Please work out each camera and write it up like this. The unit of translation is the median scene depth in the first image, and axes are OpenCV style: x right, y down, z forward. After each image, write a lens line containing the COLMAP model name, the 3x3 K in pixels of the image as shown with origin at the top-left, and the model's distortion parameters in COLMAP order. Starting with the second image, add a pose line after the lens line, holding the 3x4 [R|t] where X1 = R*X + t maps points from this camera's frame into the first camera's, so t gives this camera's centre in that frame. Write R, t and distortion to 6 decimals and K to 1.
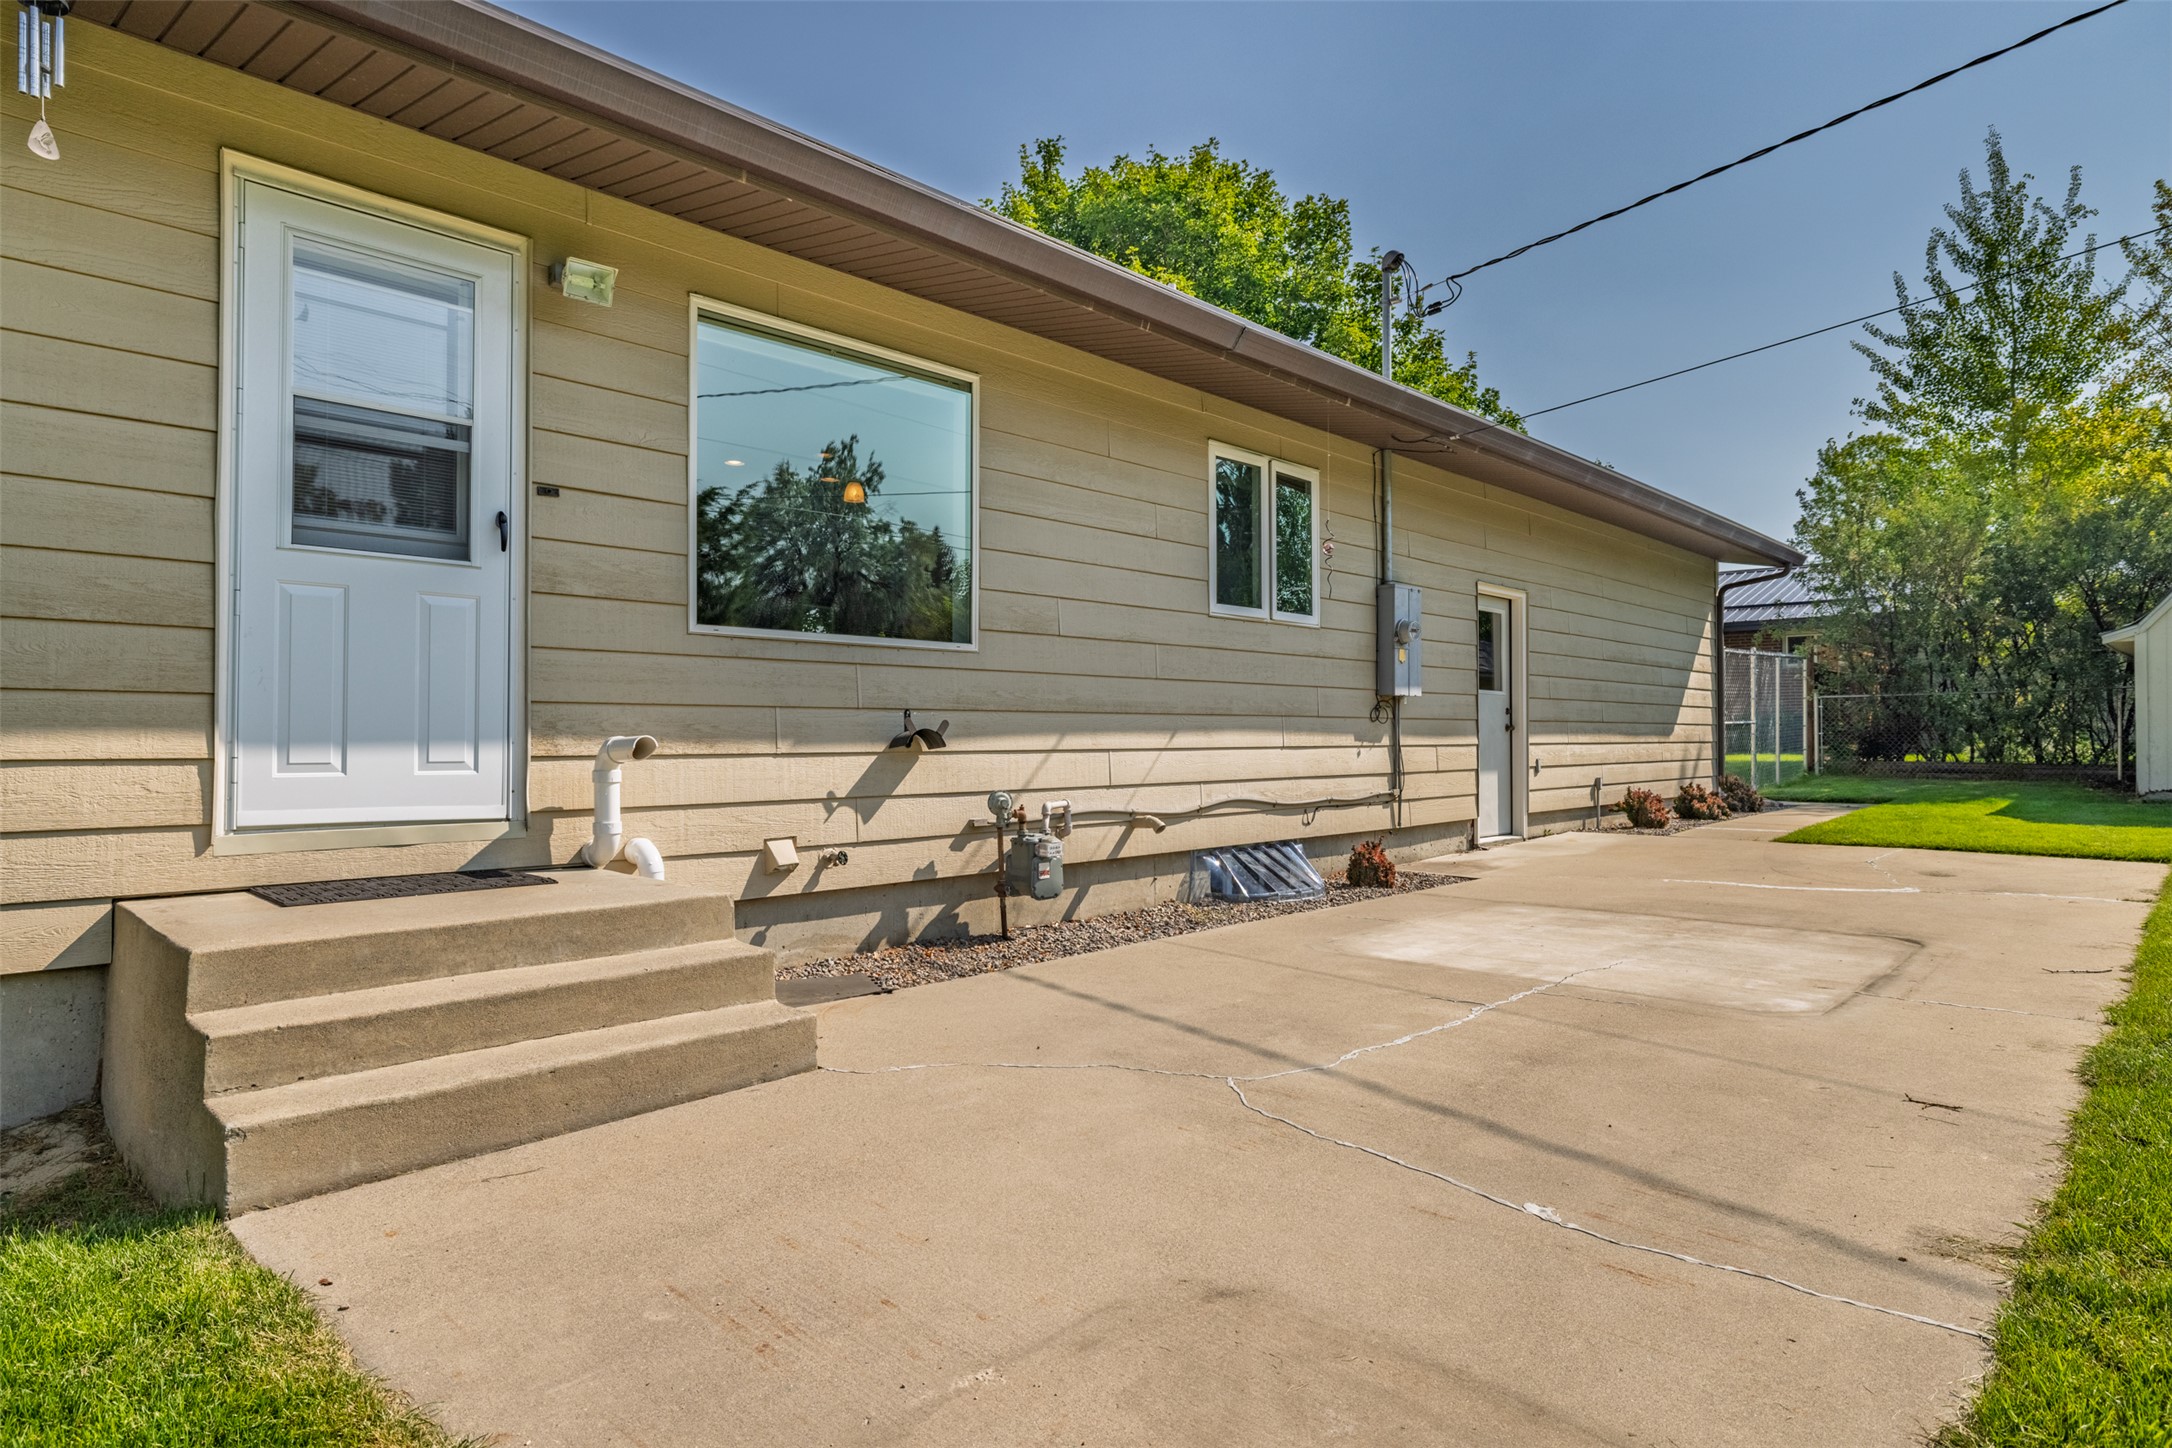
lens RADIAL K [[1188.9, 0, 1086.0], [0, 1188.9, 724.0], [0, 0, 1]] dist [0.002290, -0.001222]
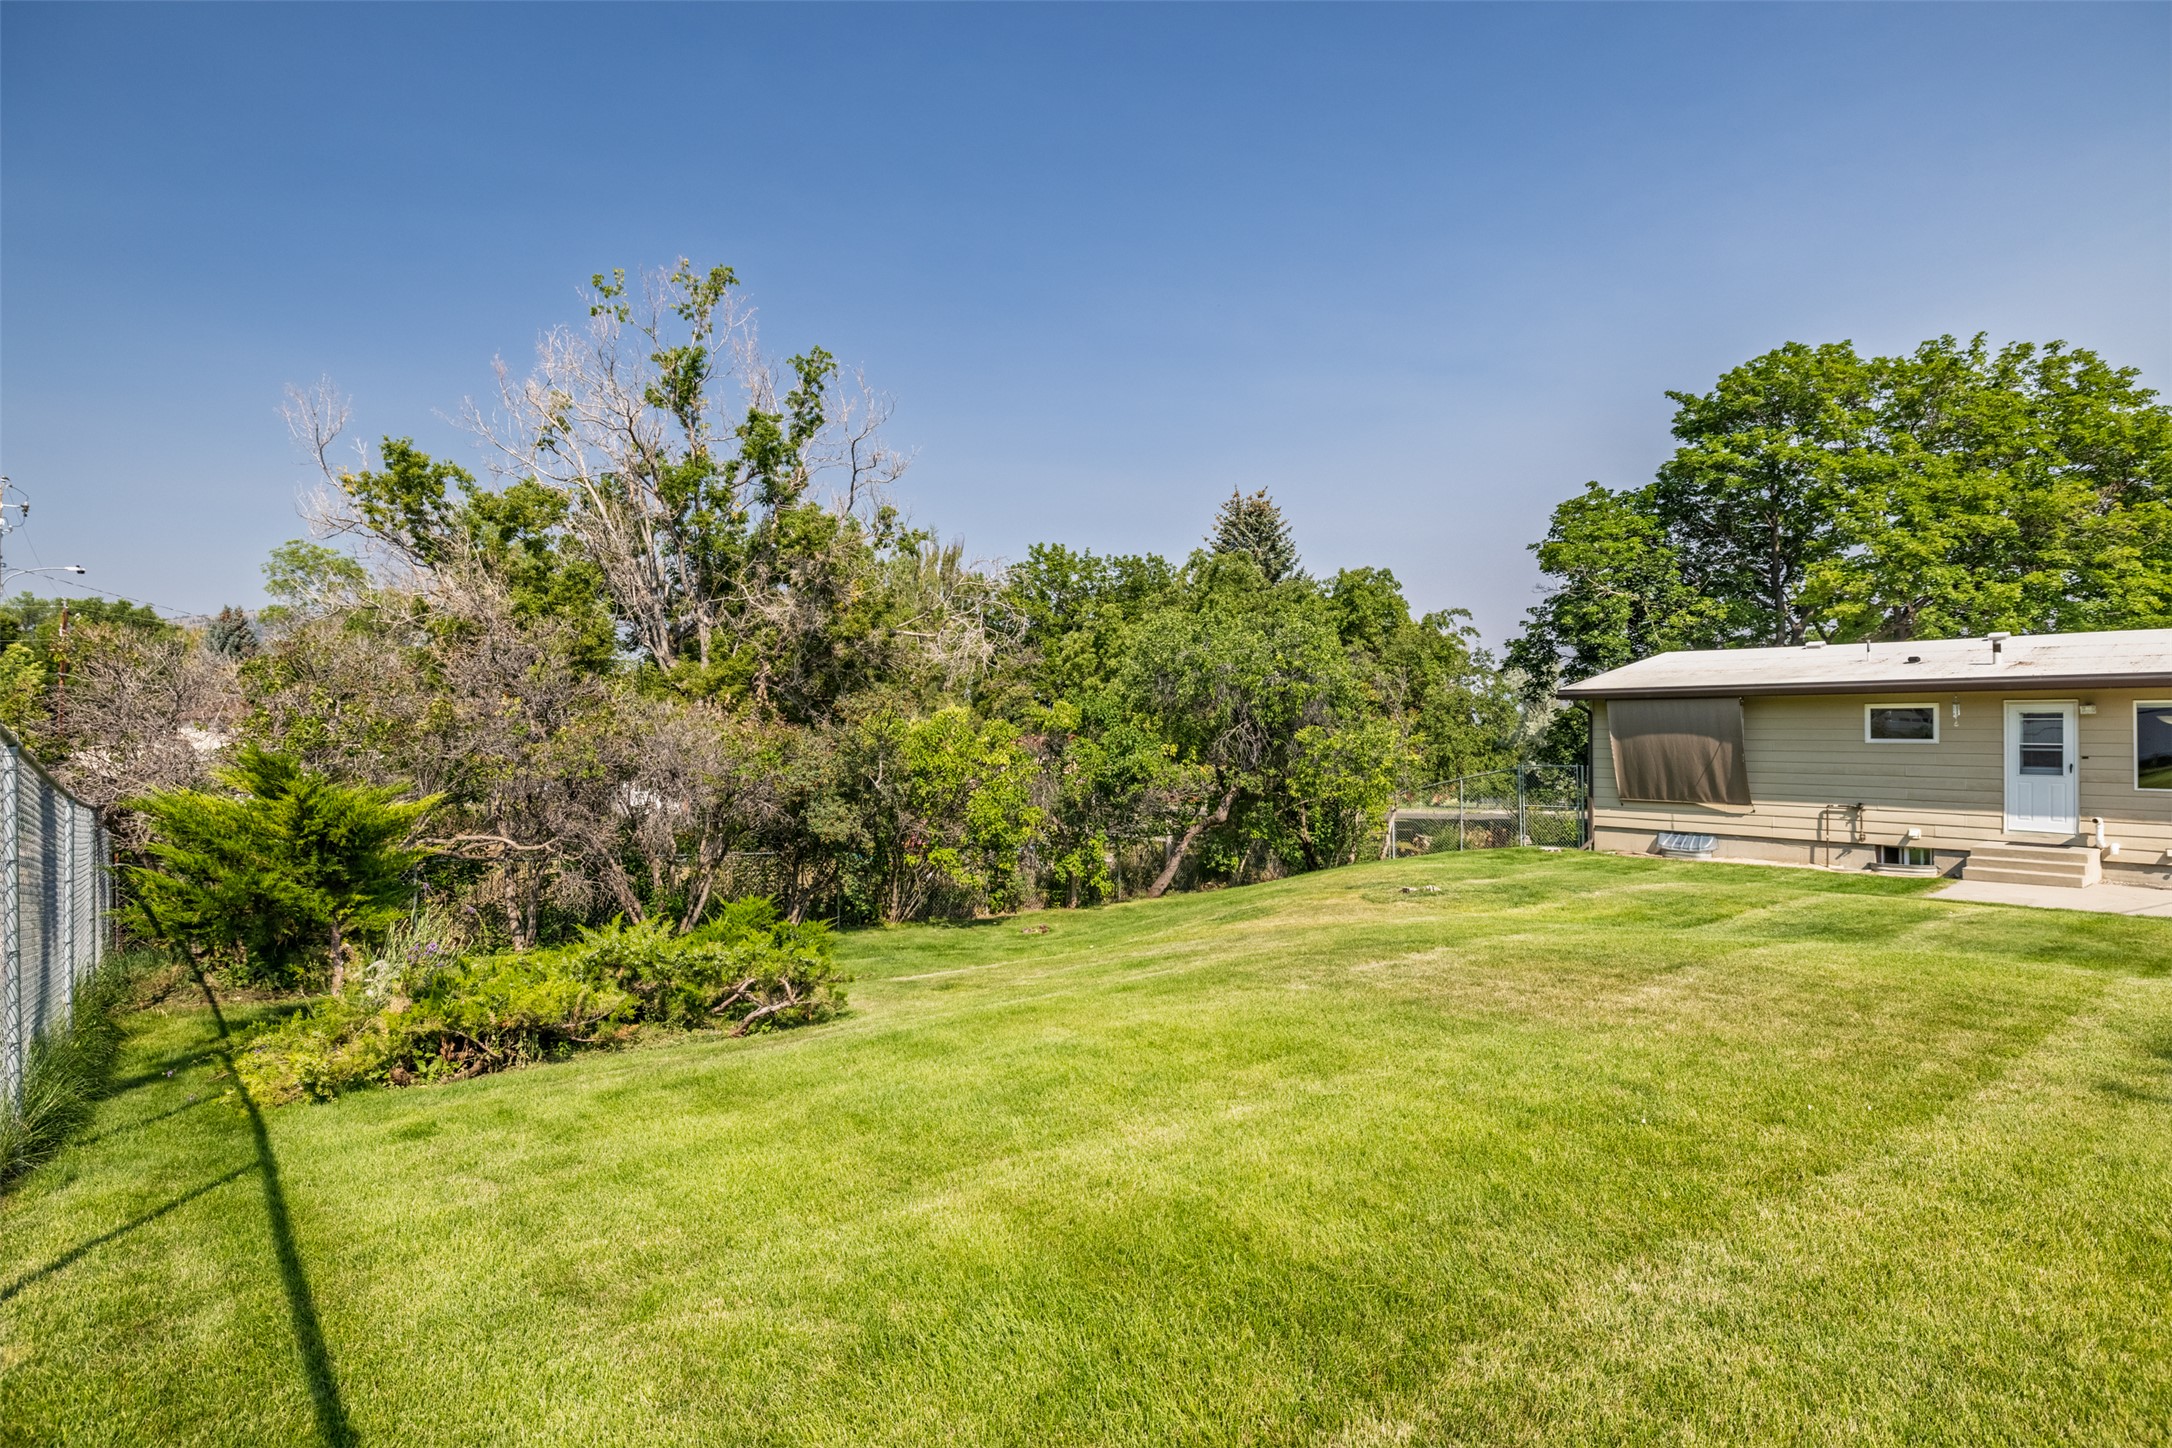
lens RADIAL K [[1127.8, 0, 1082.7], [0, 1127.8, 714.7], [0, 0, 1]] dist [0.002638, 0.001048]
pose [[-0.104029, -0.013552, -0.994482, 2.245379], [0.010756, 0.999833, -0.014750, -0.187667], [0.994516, -0.012231, -0.103866, -1.217148]]
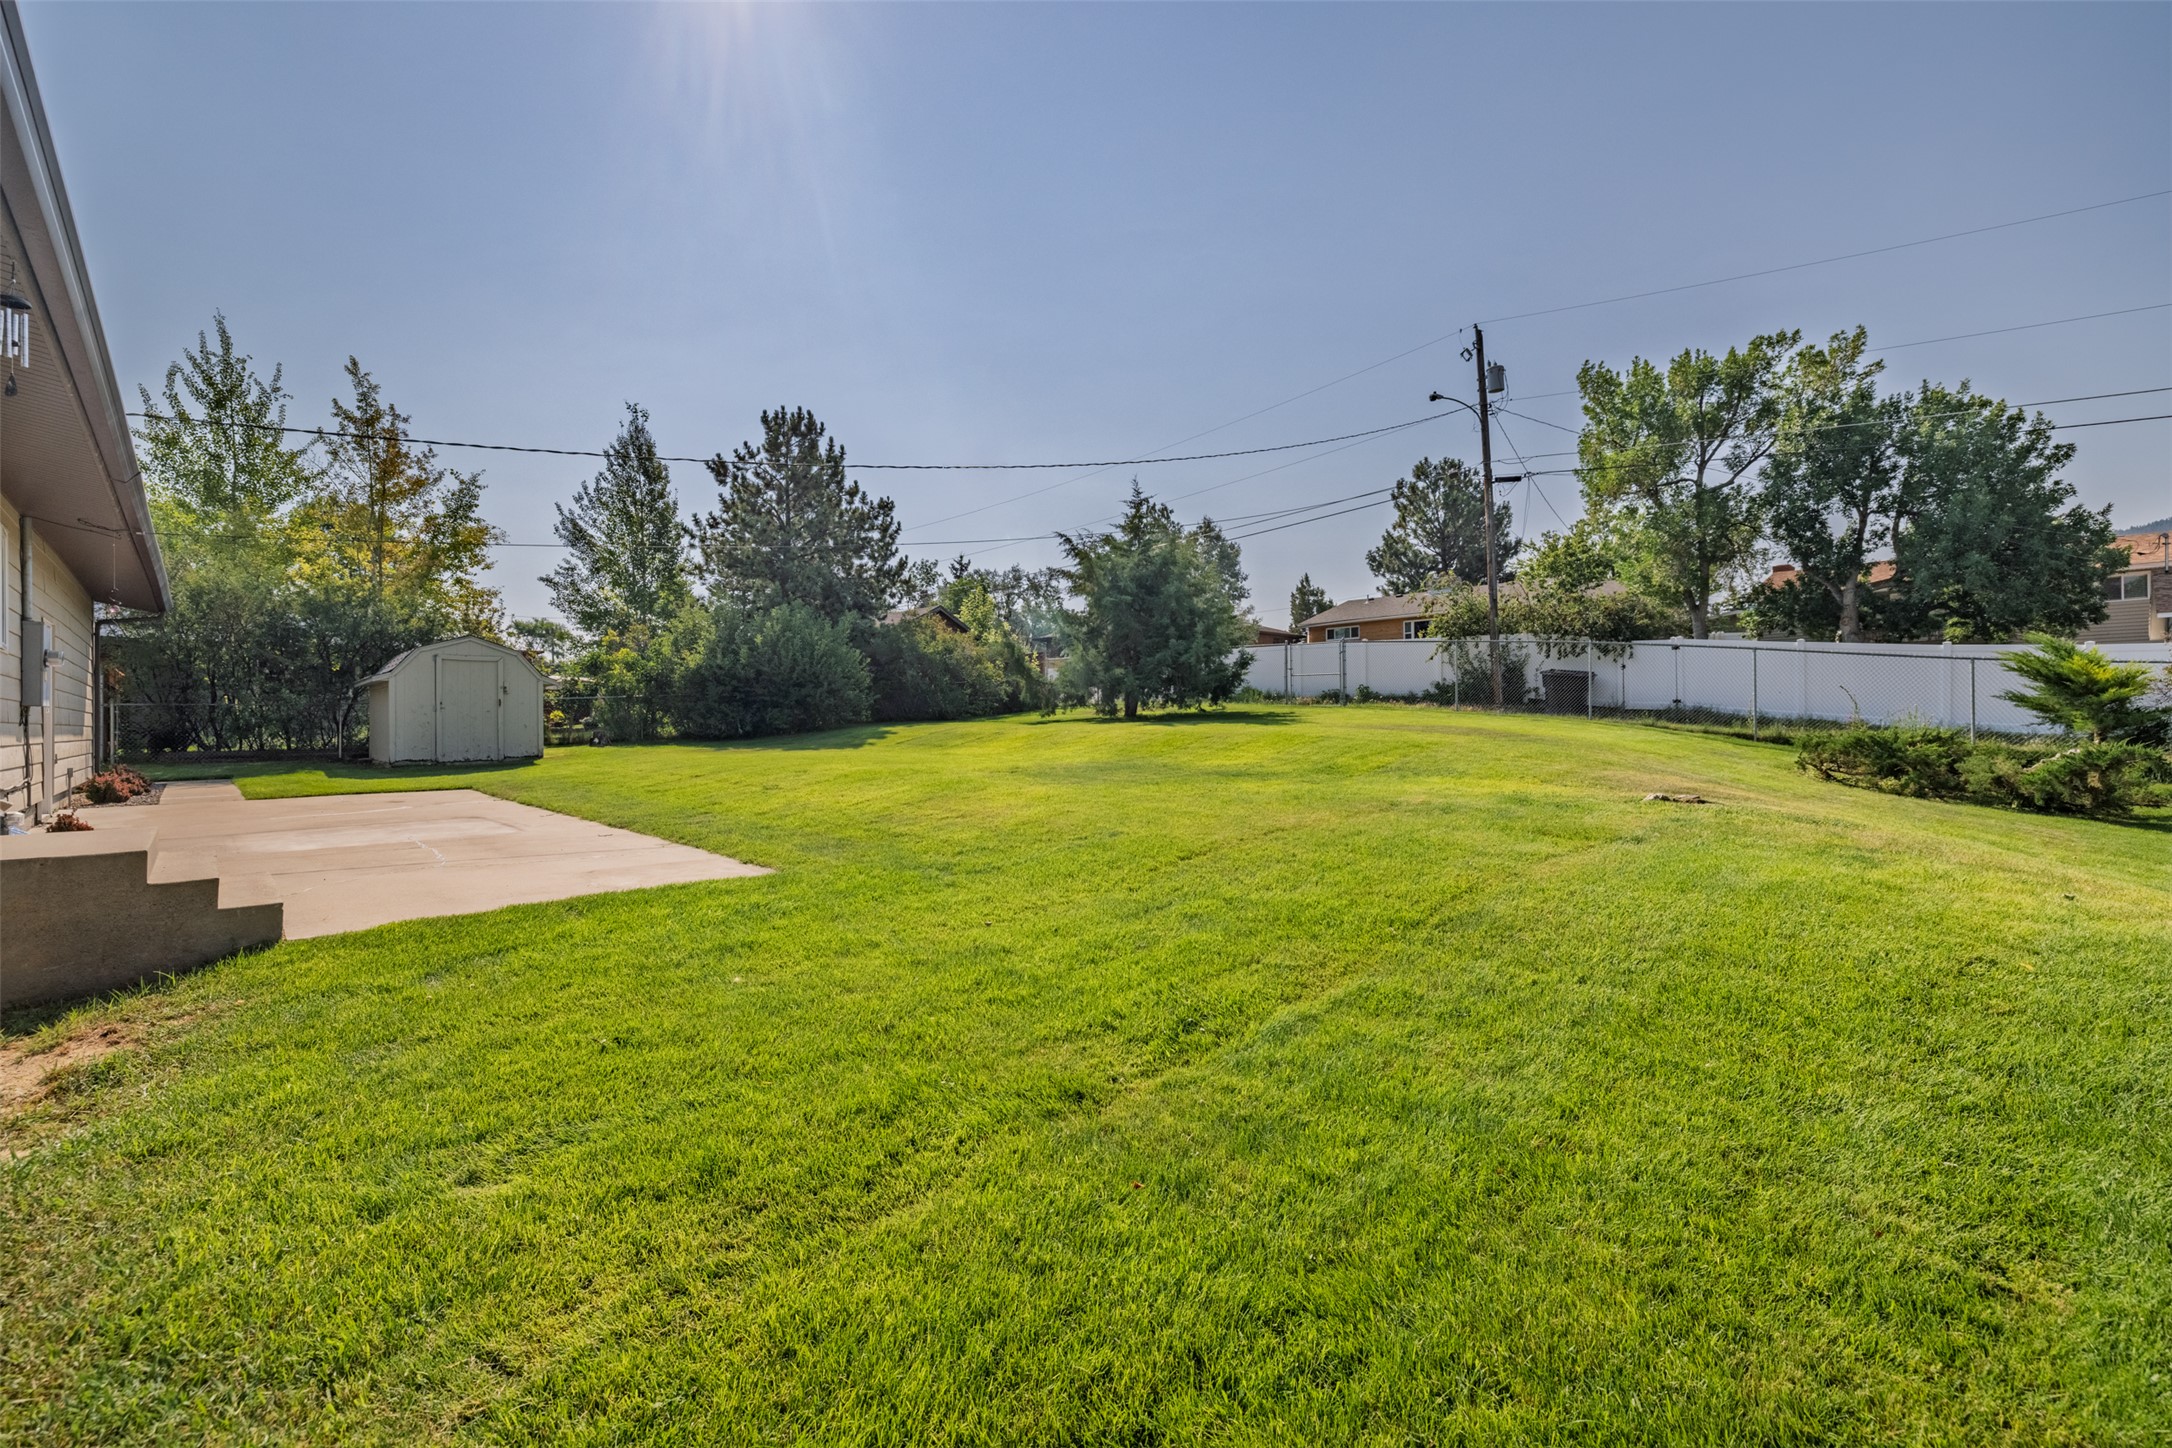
lens RADIAL K [[924.5, 0, 1082.2], [0, 924.5, 706.1], [0, 0, 1]] dist [0.014776, 0.000099]
pose [[0.029022, 0.014982, 0.999466, -0.875703], [-0.001366, 0.999887, -0.014948, -0.014975], [-0.999578, -0.000931, 0.029039, -0.200344]]
